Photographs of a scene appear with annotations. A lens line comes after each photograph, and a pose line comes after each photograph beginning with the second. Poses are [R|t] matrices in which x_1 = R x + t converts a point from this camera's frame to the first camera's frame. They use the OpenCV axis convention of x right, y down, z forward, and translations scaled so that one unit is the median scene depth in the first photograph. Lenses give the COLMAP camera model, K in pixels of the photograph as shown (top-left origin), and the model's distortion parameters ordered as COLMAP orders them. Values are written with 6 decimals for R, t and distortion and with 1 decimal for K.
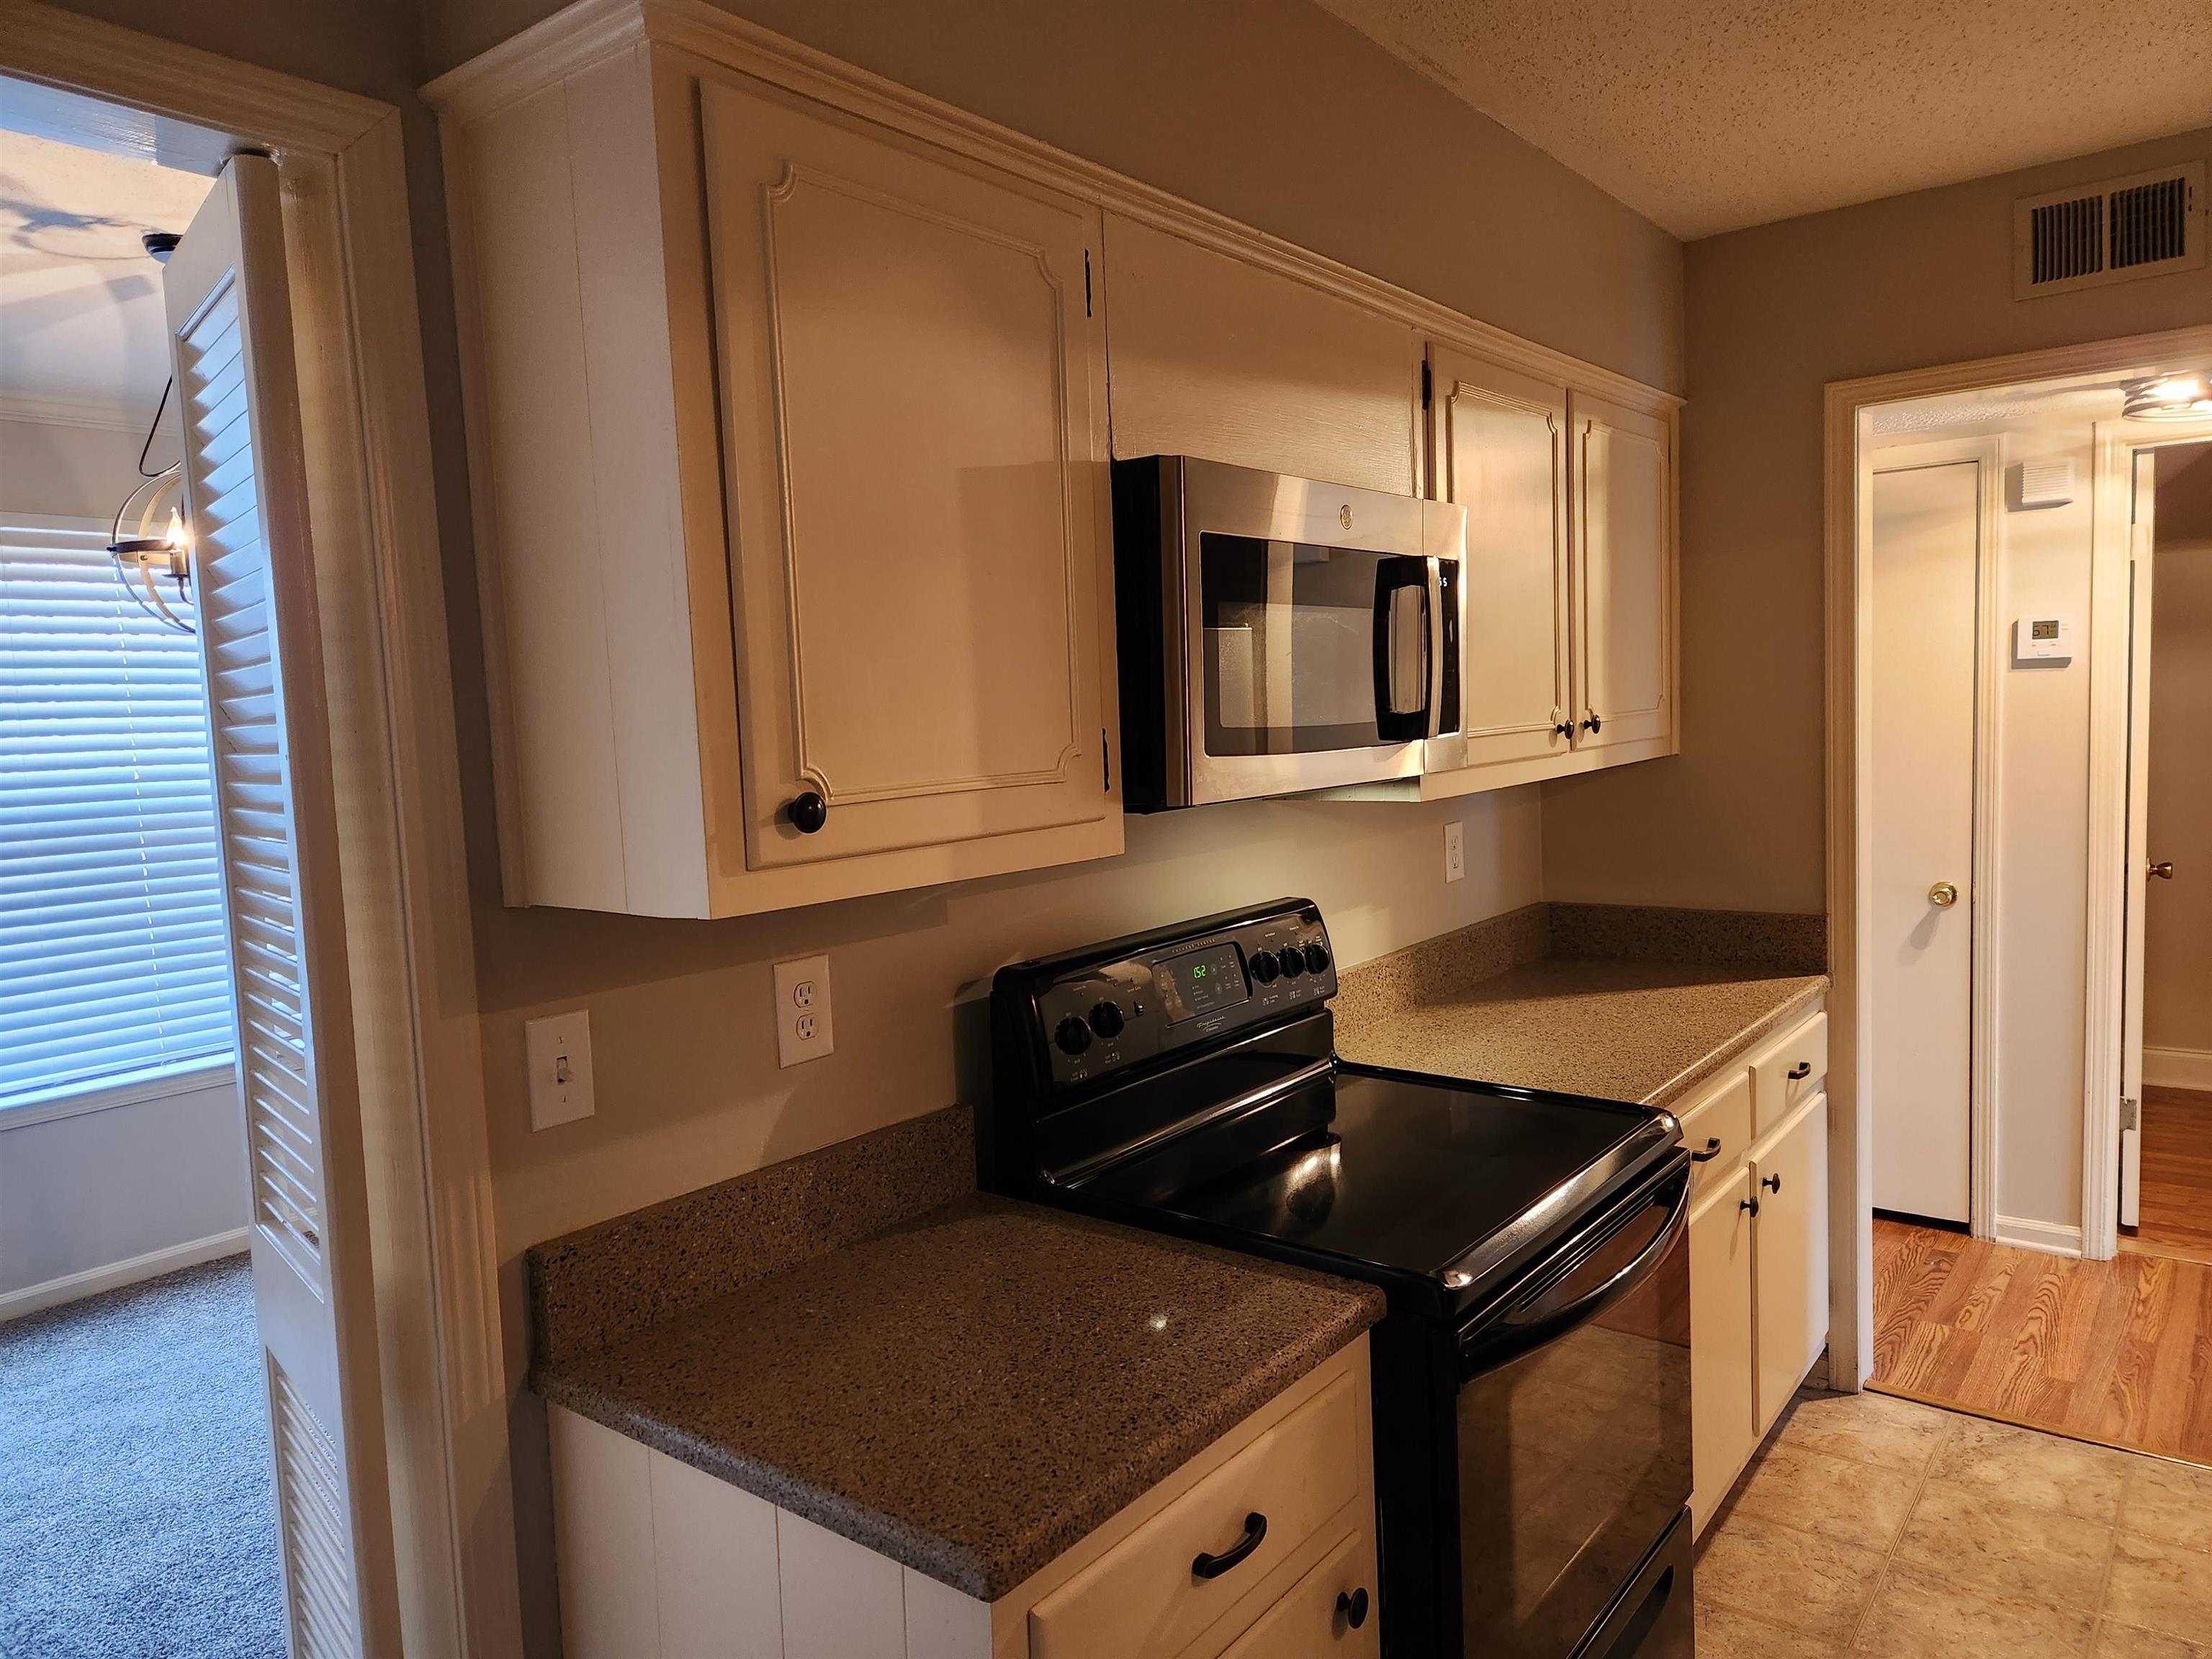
lens RADIAL K [[1464.0, 0, 1106.0], [0, 1464.0, 829.5], [0, 0, 1]] dist [-0.001828, -0.002271]
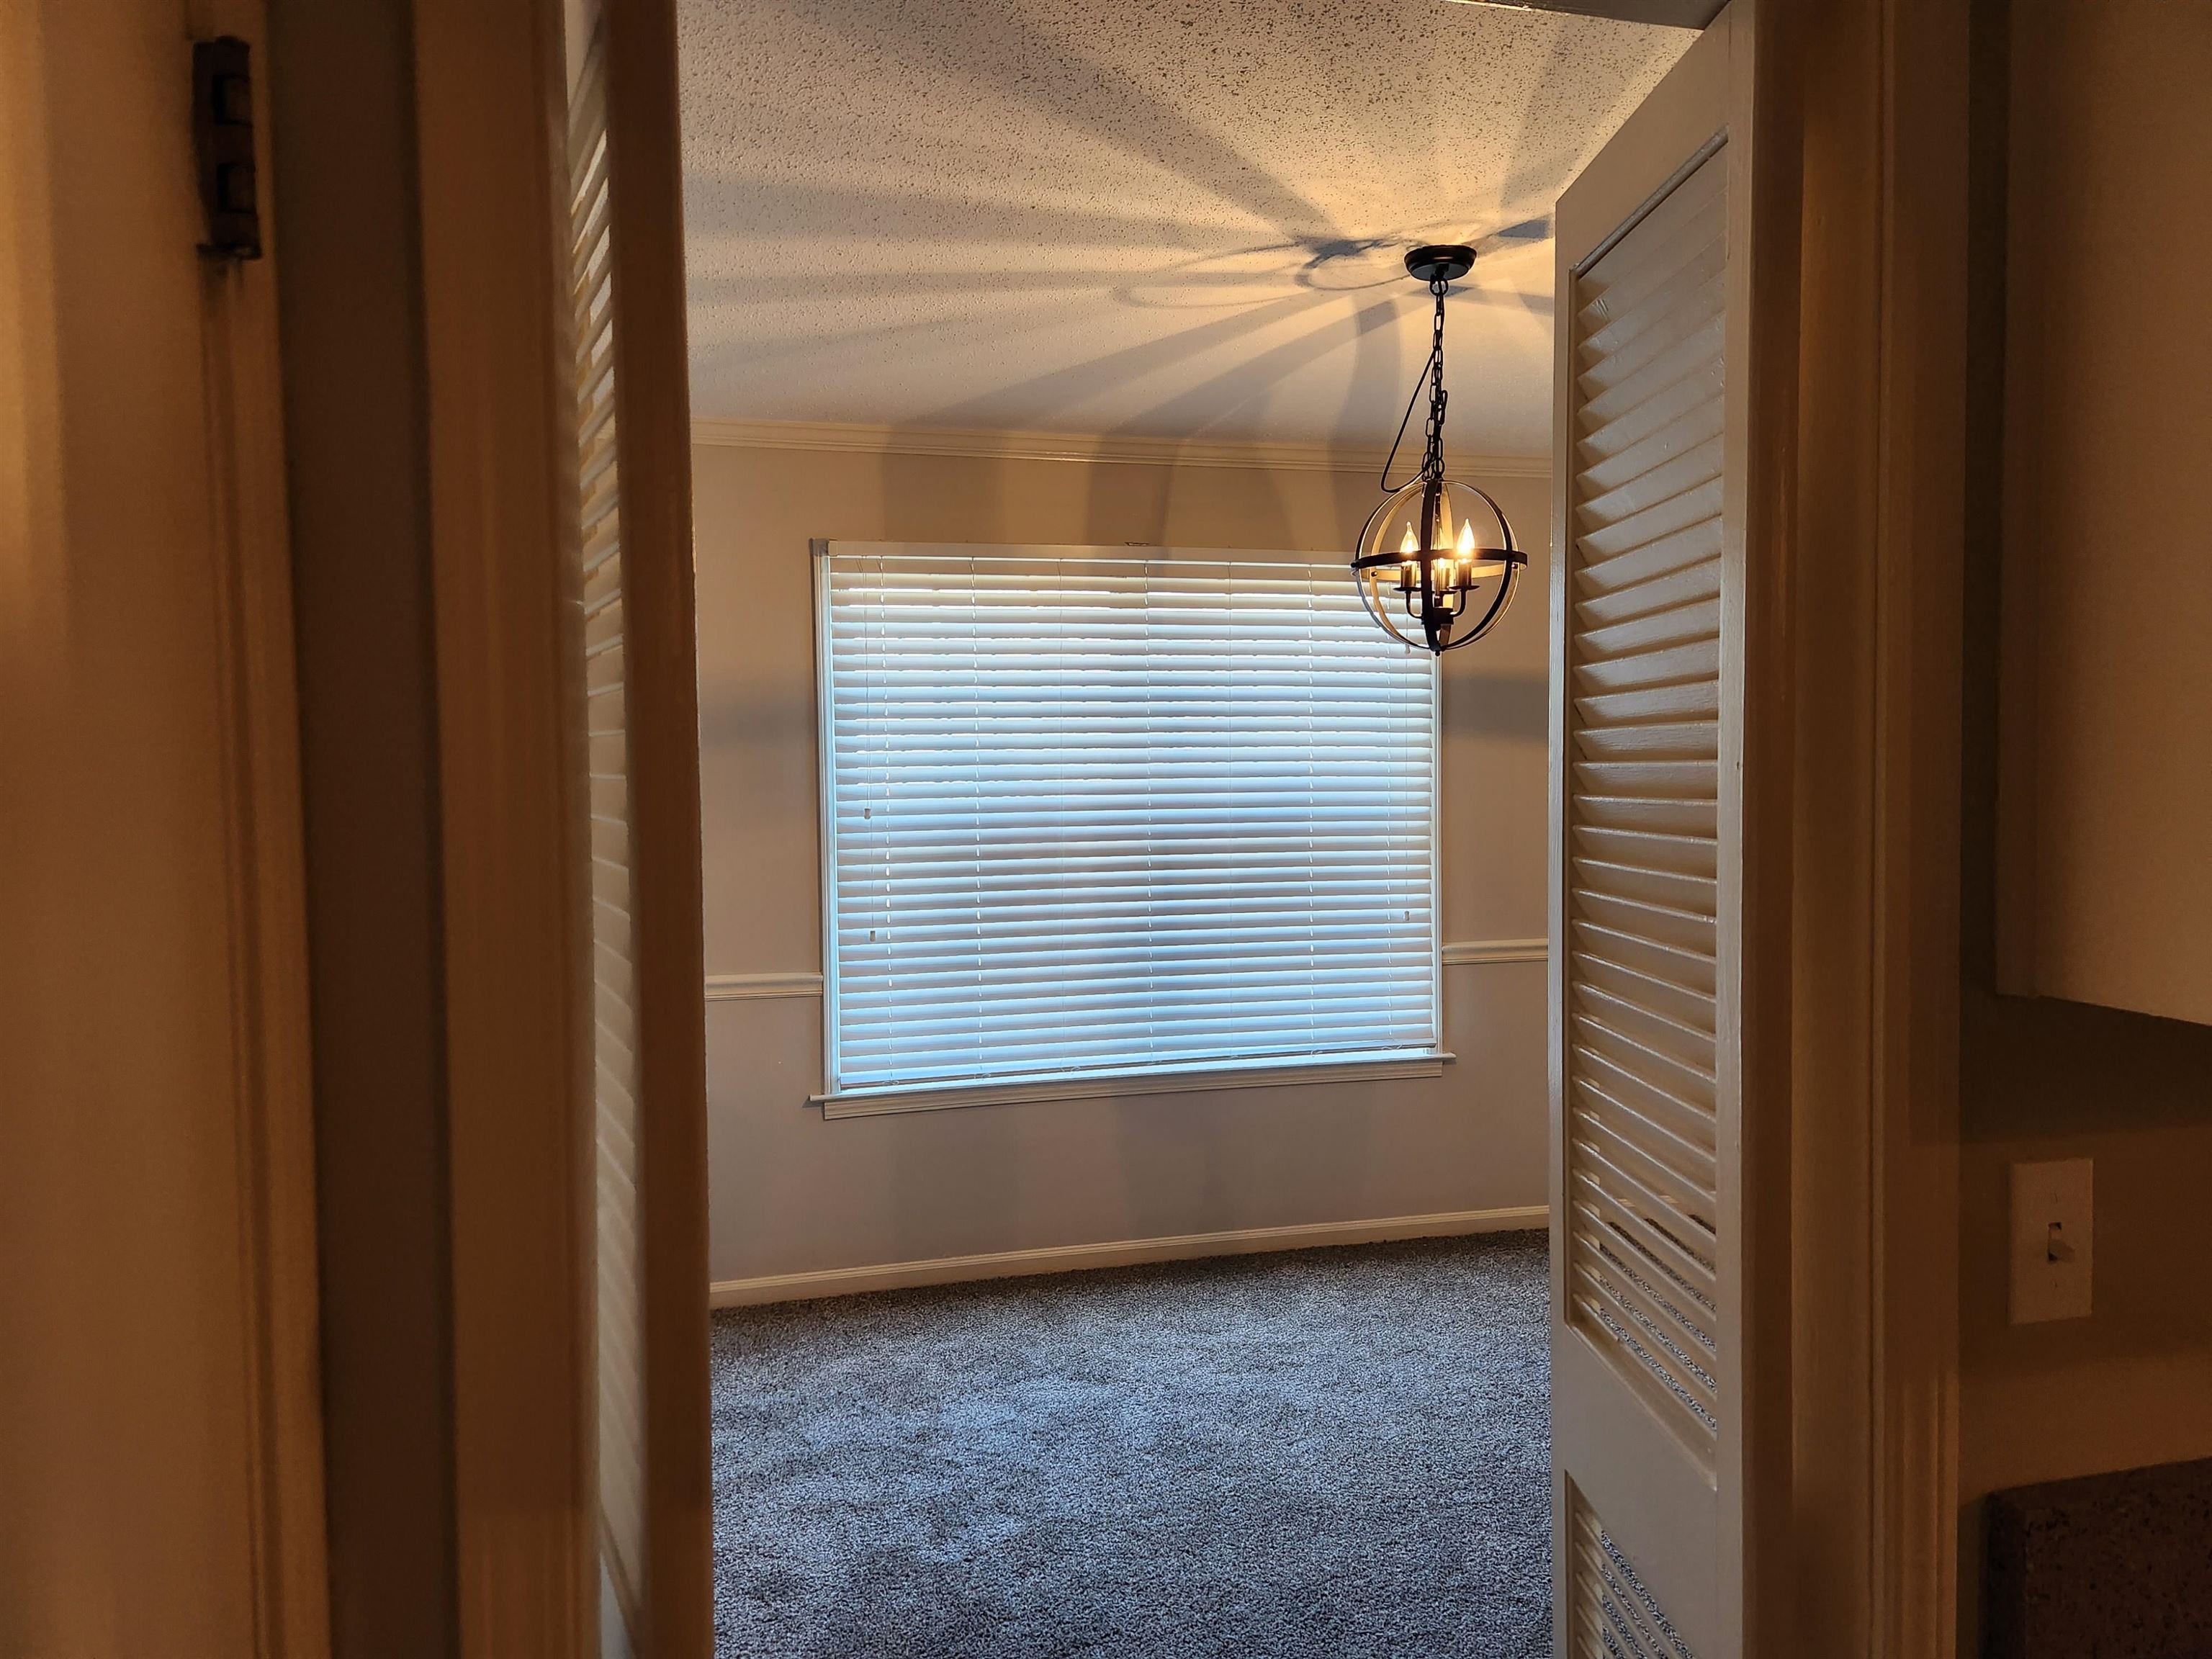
lens RADIAL K [[1463.8, 0, 1108.1], [0, 1463.8, 818.1], [0, 0, 1]] dist [0.000577, -0.004756]
pose [[0.776245, 0.059719, -0.627597, -0.159776], [-0.077448, 0.996996, -0.000923, 0.001245], [0.625656, 0.049323, 0.778538, 0.098965]]
